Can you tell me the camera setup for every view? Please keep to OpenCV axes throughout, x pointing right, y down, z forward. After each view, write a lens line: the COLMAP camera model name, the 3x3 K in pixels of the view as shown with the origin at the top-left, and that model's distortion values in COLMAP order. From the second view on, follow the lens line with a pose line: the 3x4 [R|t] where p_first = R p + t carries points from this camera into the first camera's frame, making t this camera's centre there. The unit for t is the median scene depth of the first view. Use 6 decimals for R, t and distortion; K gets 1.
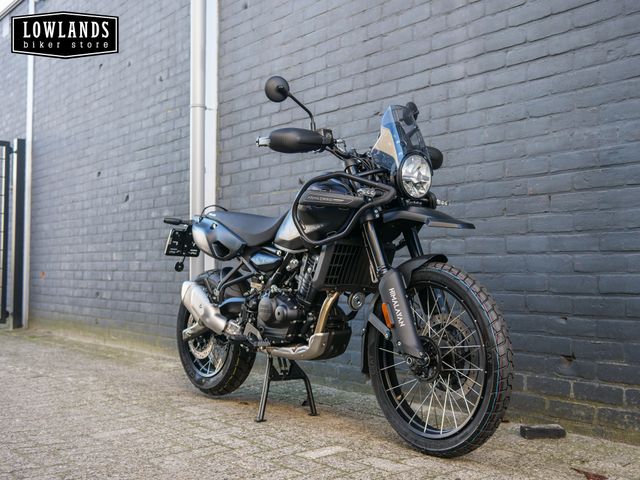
lens RADIAL K [[735.9, 0, 319.0], [0, 735.9, 241.9], [0, 0, 1]] dist [-0.001059, 0.000000]
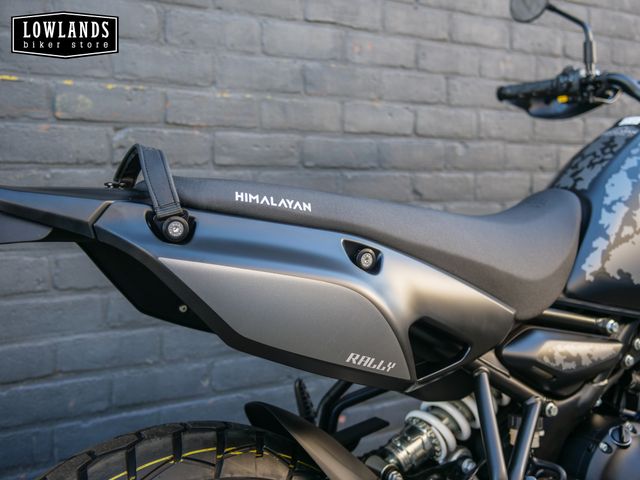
lens RADIAL K [[735.9, 0, 320.4], [0, 735.9, 240.2], [0, 0, 1]] dist [-0.001059, 0.000000]
pose [[0.119656, -0.093887, 0.988366, -0.391780], [-0.049278, 0.993730, 0.100362, -0.051561], [-0.991592, -0.060714, 0.114279, 1.027347]]
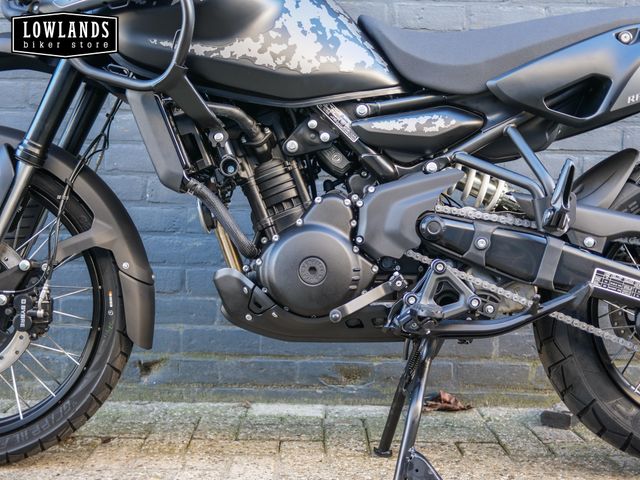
lens RADIAL K [[735.9, 0, 323.2], [0, 735.9, 238.6], [0, 0, 1]] dist [-0.001059, 0.000000]
pose [[0.617651, 0.001816, 0.786451, -0.303637], [-0.049846, 0.998077, 0.036842, 0.070453], [-0.784871, -0.061956, 0.616553, 0.644107]]
